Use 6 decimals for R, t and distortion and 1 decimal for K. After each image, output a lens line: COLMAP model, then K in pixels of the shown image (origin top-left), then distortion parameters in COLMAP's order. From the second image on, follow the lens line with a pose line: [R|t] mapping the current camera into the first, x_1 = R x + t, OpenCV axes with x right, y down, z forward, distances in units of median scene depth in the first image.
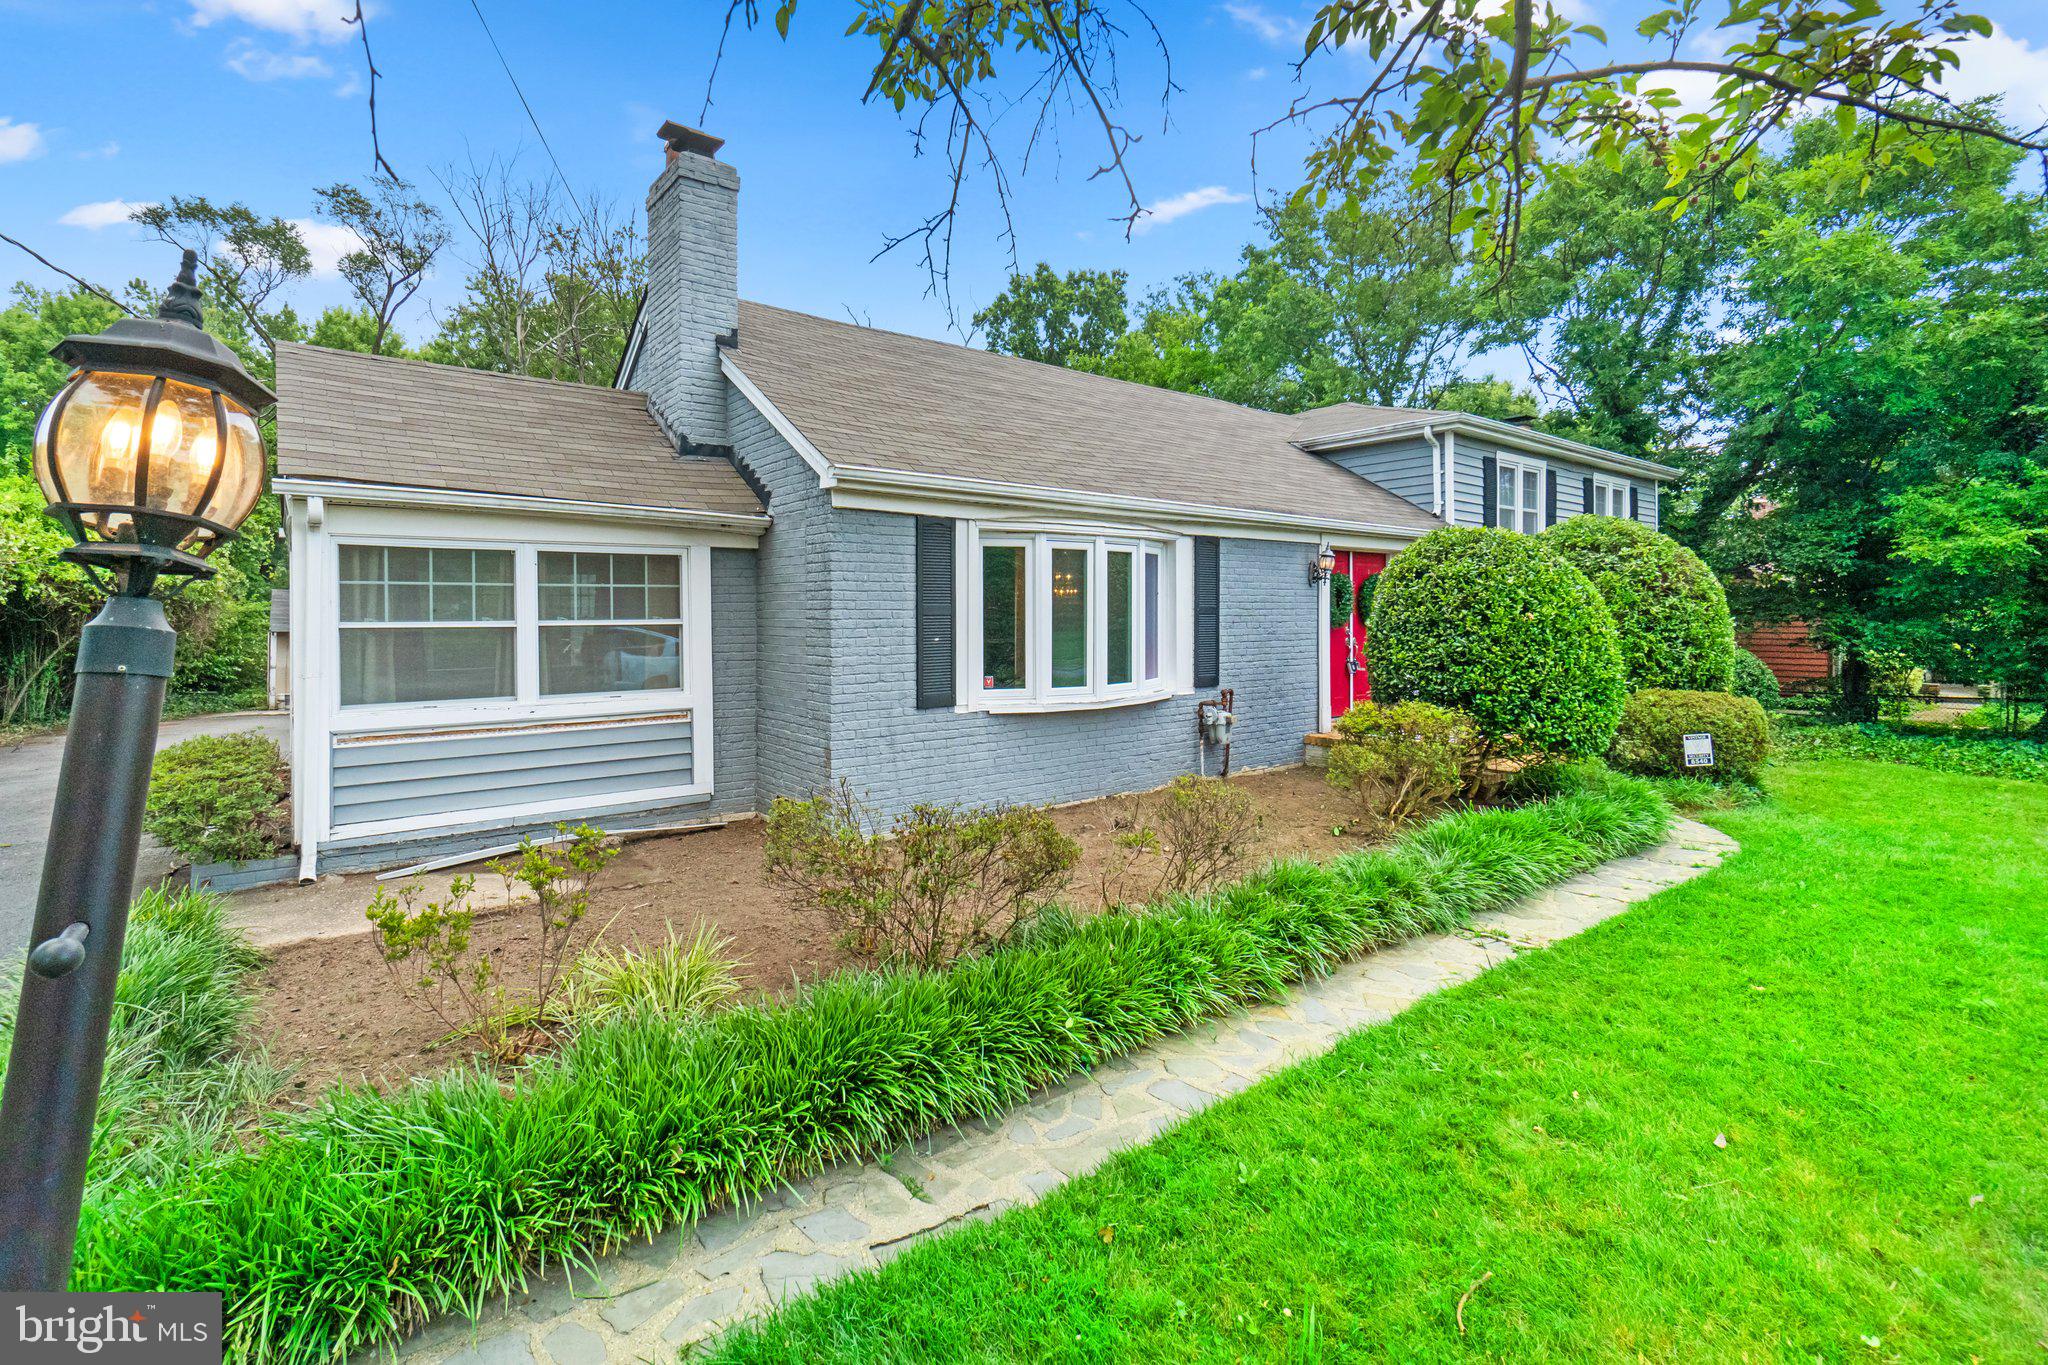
lens RADIAL K [[925.9, 0, 1024.3], [0, 925.9, 626.3], [0, 0, 1]] dist [0.001472, 0.000295]
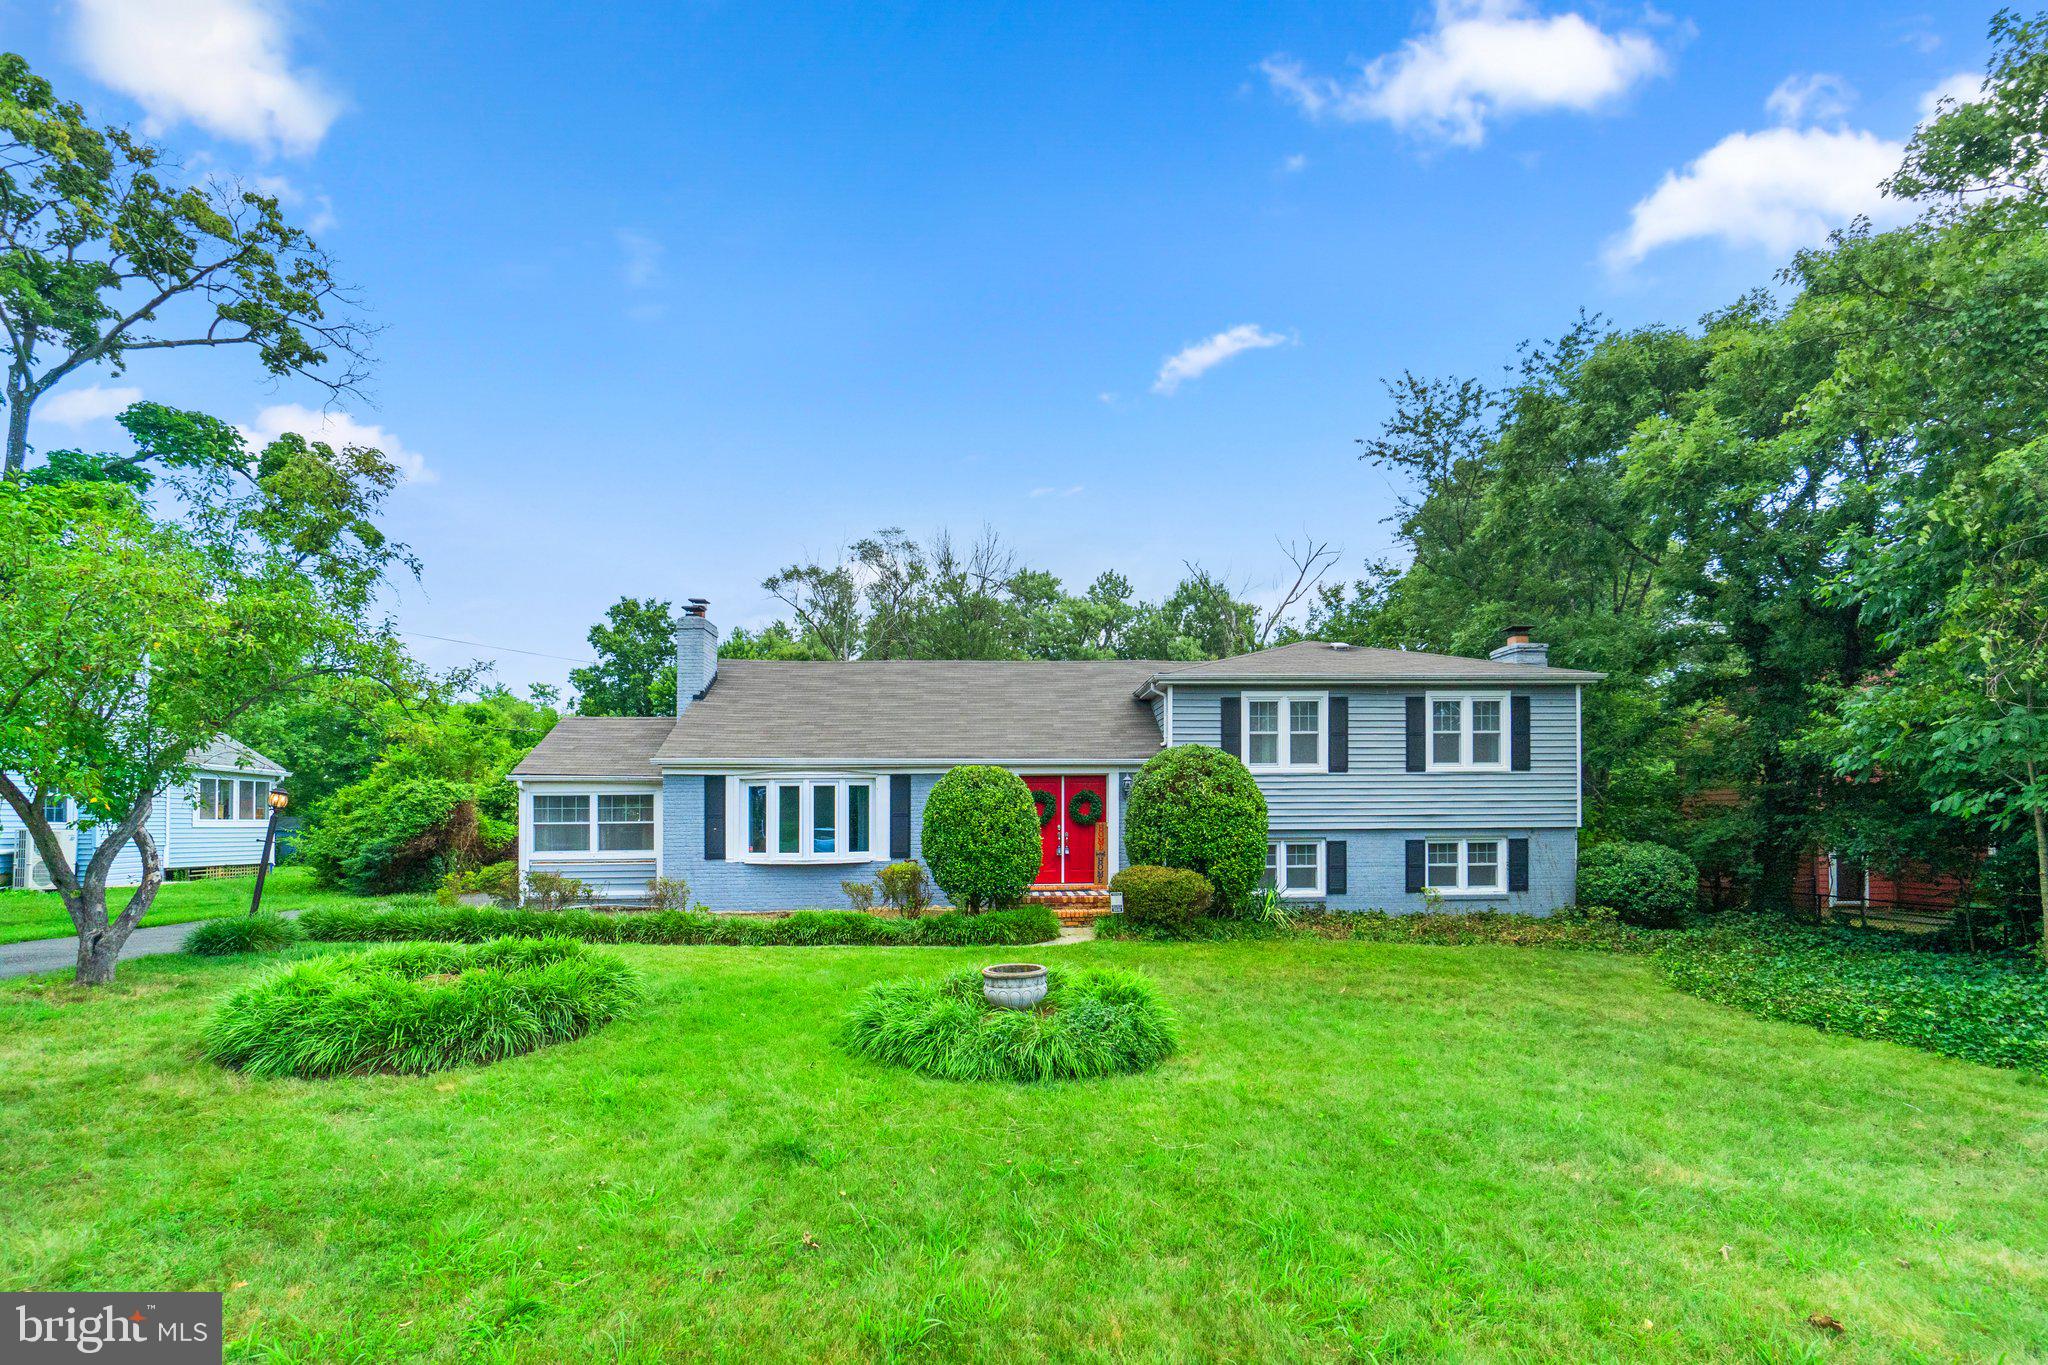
lens RADIAL K [[960.2, 0, 1032.4], [0, 960.2, 837.4], [0, 0, 1]] dist [-0.003807, -0.000342]
pose [[0.820911, -0.004642, -0.571037, 1.657698], [-0.001070, 0.999953, -0.009667, 0.050675], [0.571055, 0.008547, 0.820867, -0.425771]]
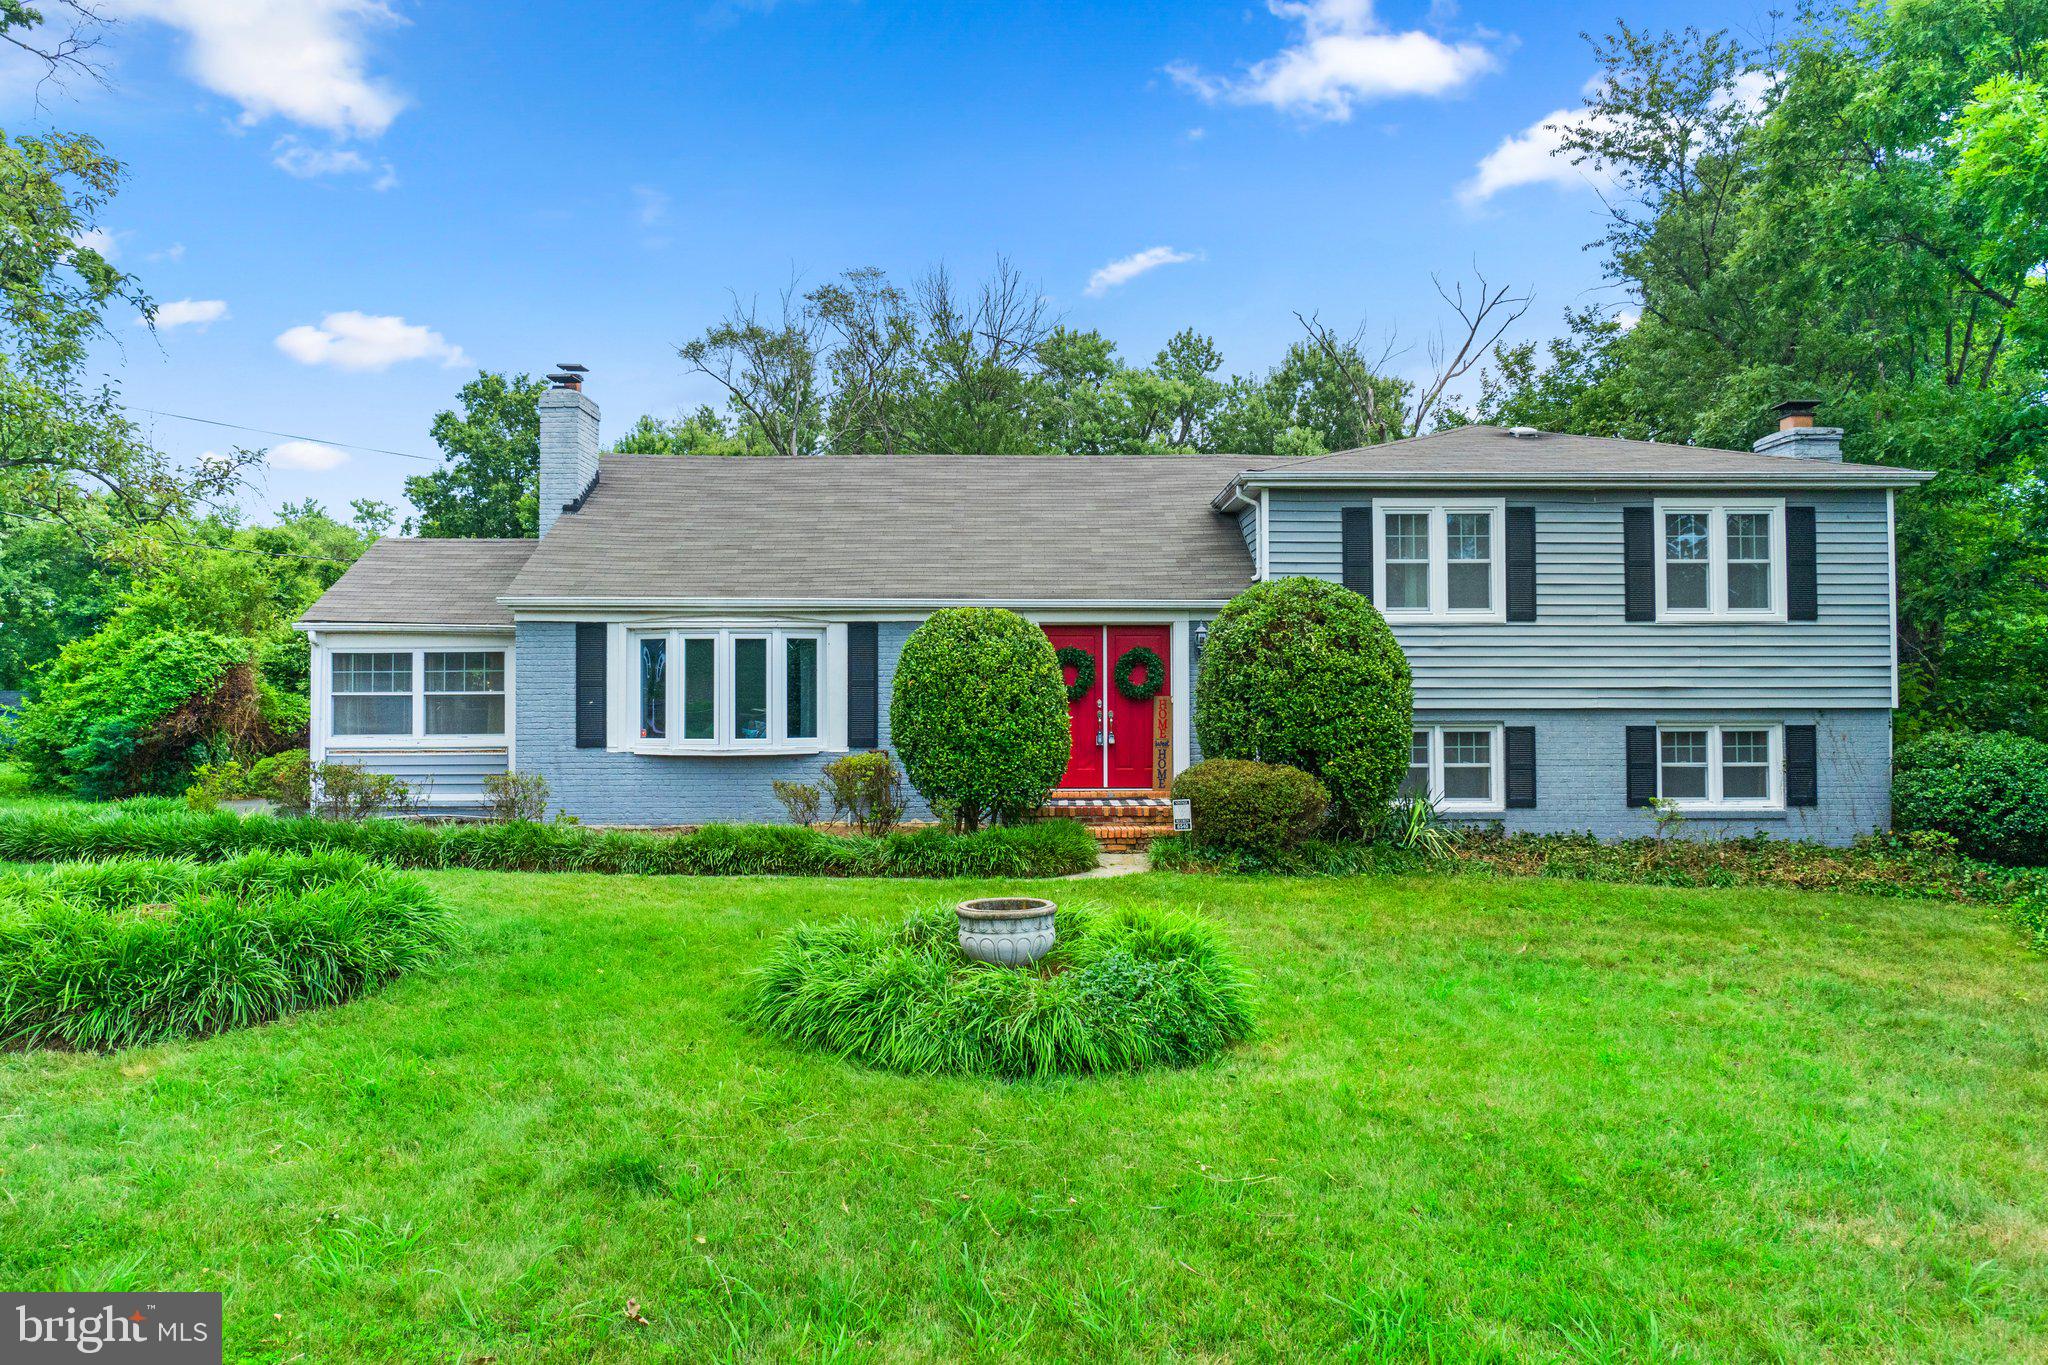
lens RADIAL K [[1420.3, 0, 1024.0], [0, 1420.3, 682.5], [0, 0, 1]] dist [-0.004966, 0.004559]
pose [[0.799747, -0.016825, -0.600101, 1.662690], [-0.009299, 0.999140, -0.040405, 0.061435], [0.600265, 0.037894, 0.798903, -0.396300]]
